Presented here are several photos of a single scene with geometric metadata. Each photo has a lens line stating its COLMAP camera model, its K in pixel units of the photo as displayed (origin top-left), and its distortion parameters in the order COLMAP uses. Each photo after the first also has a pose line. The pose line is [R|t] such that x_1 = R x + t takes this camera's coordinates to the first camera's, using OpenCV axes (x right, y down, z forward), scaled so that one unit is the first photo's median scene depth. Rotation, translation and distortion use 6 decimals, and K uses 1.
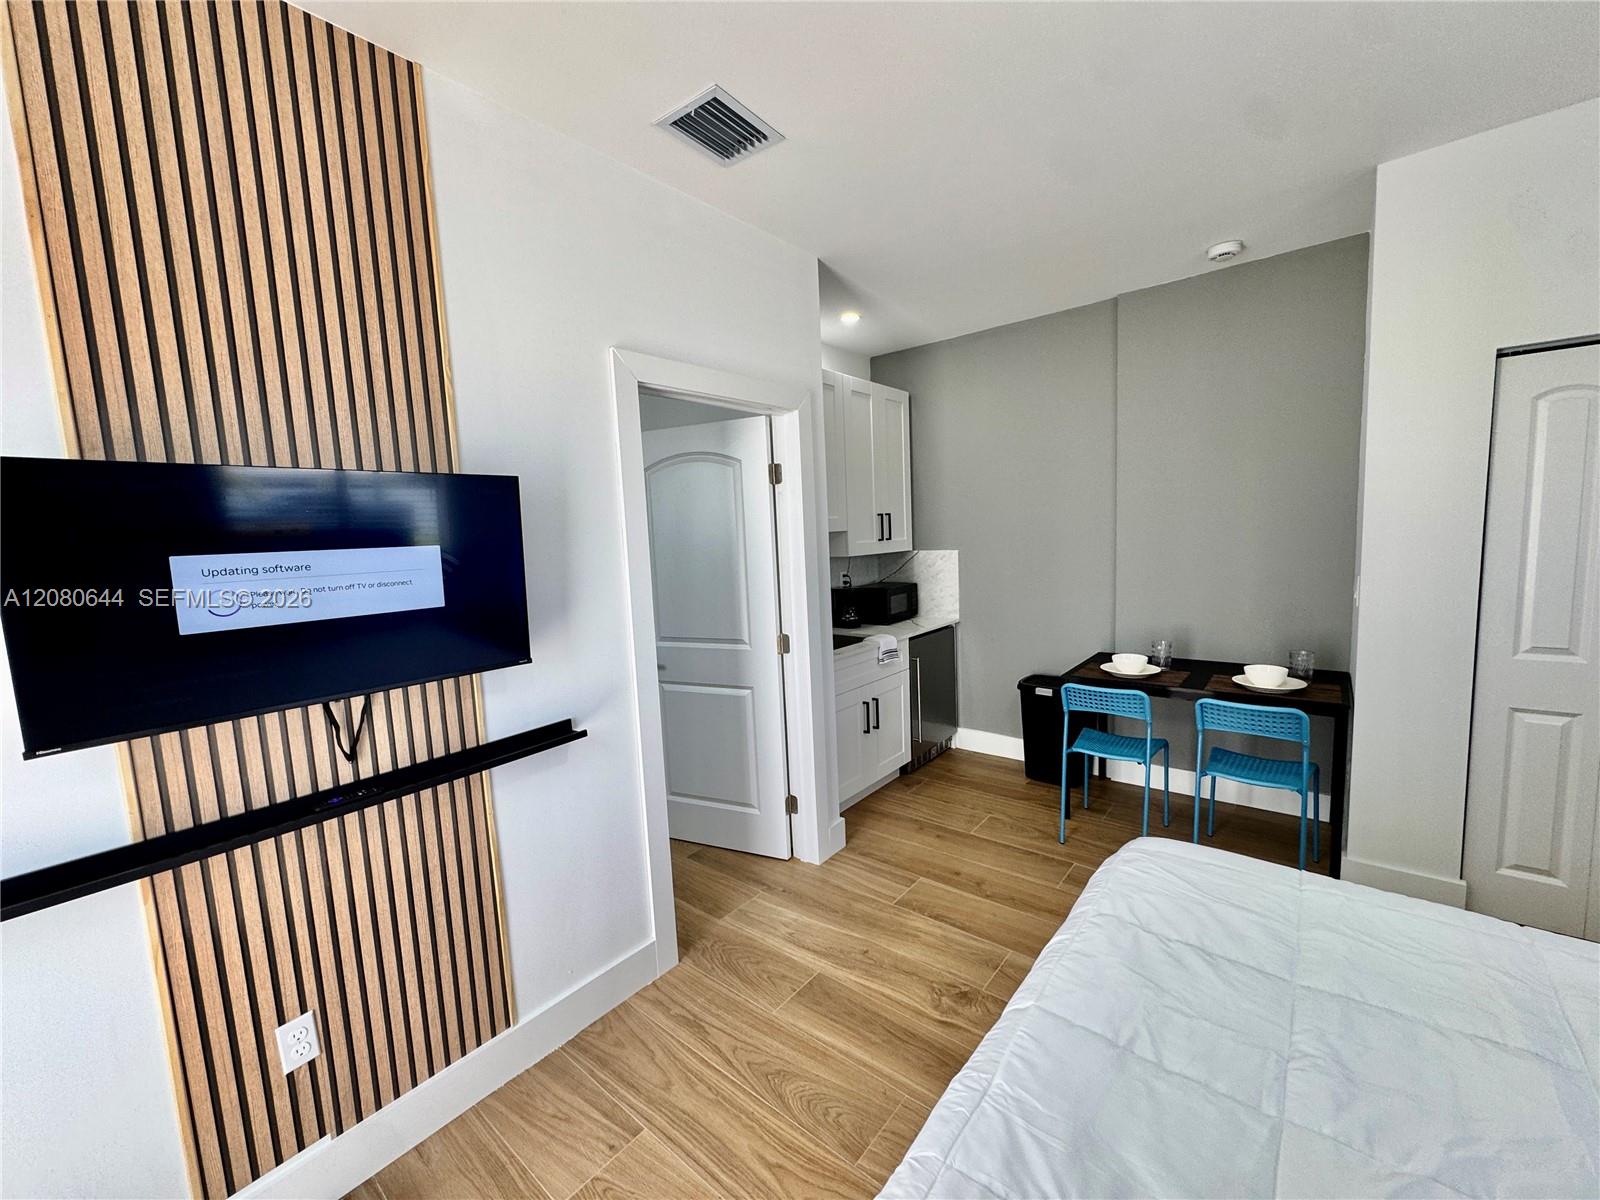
lens RADIAL K [[640.7, 0, 790.9], [0, 640.7, 600.1], [0, 0, 1]] dist [-0.003858, -0.000240]
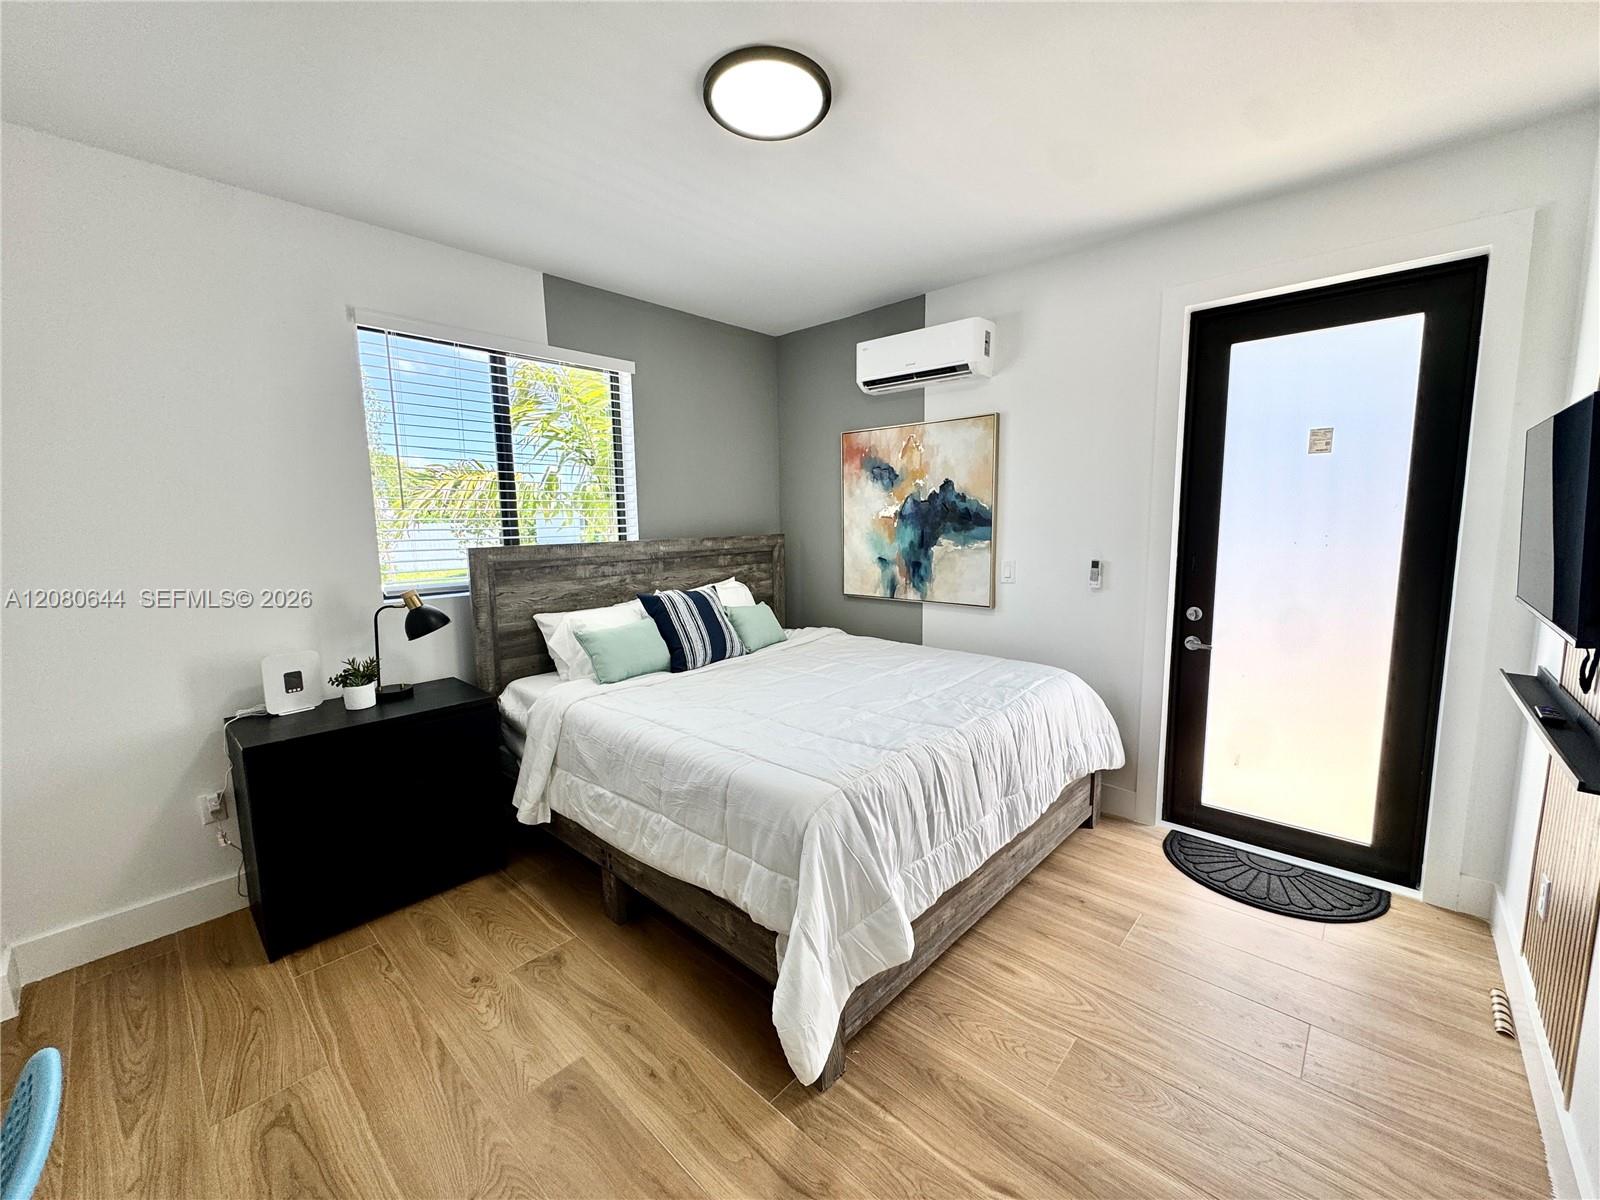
lens RADIAL K [[640.7, 0, 800.9], [0, 640.7, 598.2], [0, 0, 1]] dist [-0.003858, -0.000240]
pose [[-0.997102, 0.058297, 0.048873, 0.321846], [0.067862, 0.971960, 0.225143, -0.128745], [-0.034377, 0.227807, -0.973099, 1.266049]]
